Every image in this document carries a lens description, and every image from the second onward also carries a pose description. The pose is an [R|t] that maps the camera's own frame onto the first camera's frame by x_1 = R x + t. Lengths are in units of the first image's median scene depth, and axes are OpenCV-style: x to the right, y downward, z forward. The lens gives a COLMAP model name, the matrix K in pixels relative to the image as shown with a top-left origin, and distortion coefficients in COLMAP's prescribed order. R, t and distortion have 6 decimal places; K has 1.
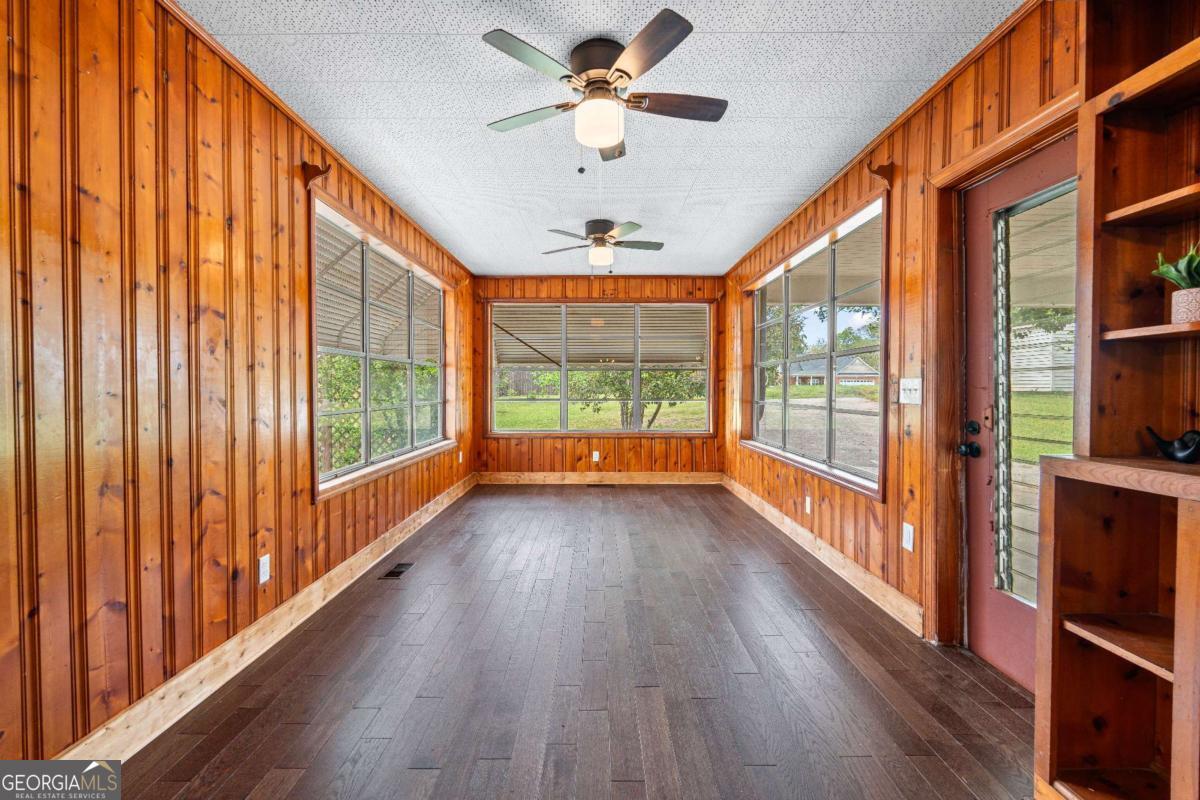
lens RADIAL K [[523.8, 0, 602.3], [0, 523.8, 395.6], [0, 0, 1]] dist [-0.006050, 0.001393]
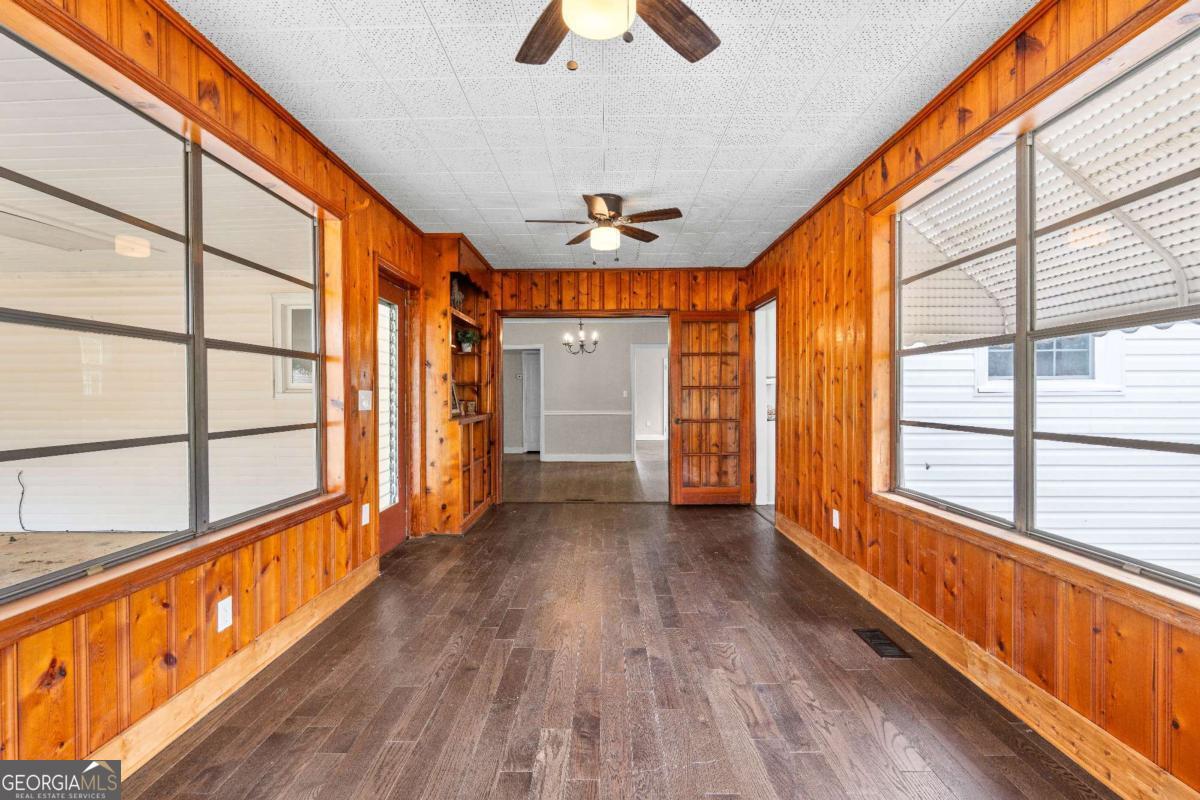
lens RADIAL K [[523.8, 0, 601.6], [0, 523.8, 400.3], [0, 0, 1]] dist [-0.006050, 0.001393]
pose [[0.999815, -0.006318, -0.018164, -0.000752], [0.006148, 0.999937, -0.009374, -0.001787], [0.018222, 0.009260, 0.999791, 0.117414]]
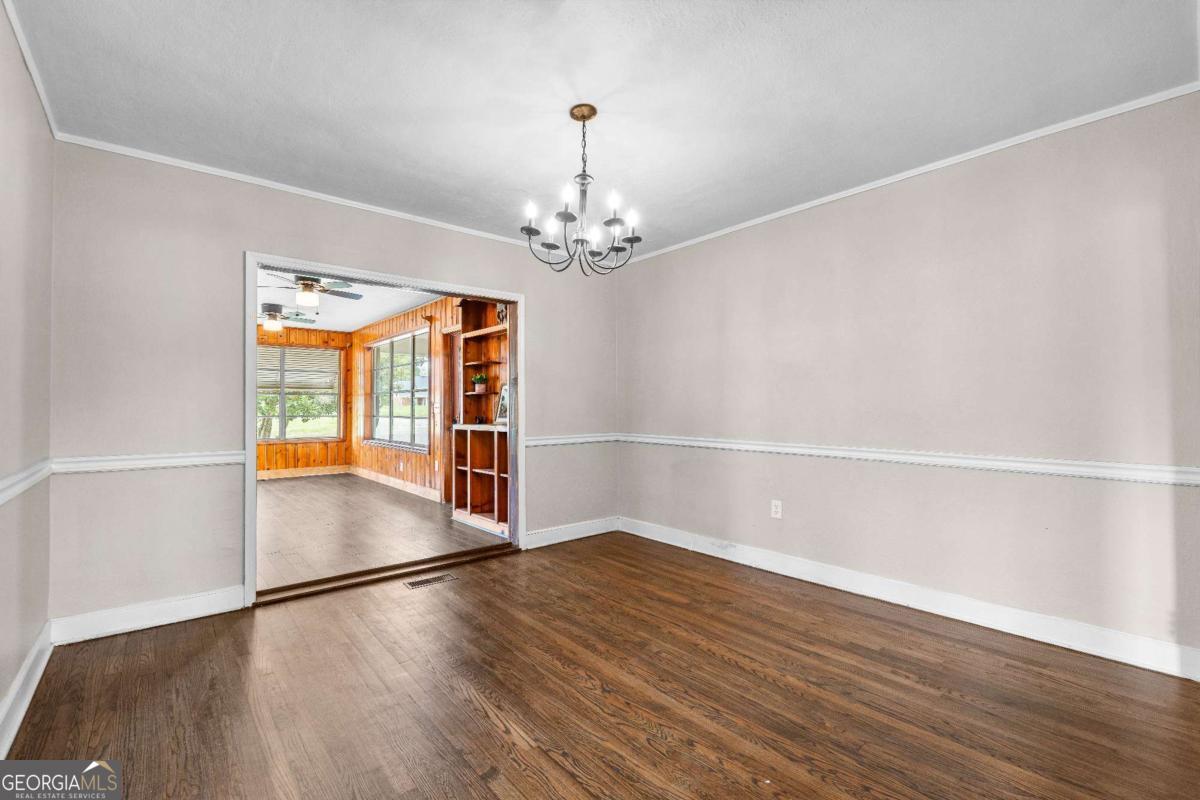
lens RADIAL K [[523.8, 0, 601.6], [0, 523.8, 397.6], [0, 0, 1]] dist [-0.006050, 0.001393]
pose [[0.765924, 0.009562, 0.642860, -0.187775], [0.013182, 0.999446, -0.030571, 0.012348], [-0.642796, 0.031889, 0.765374, -0.630717]]
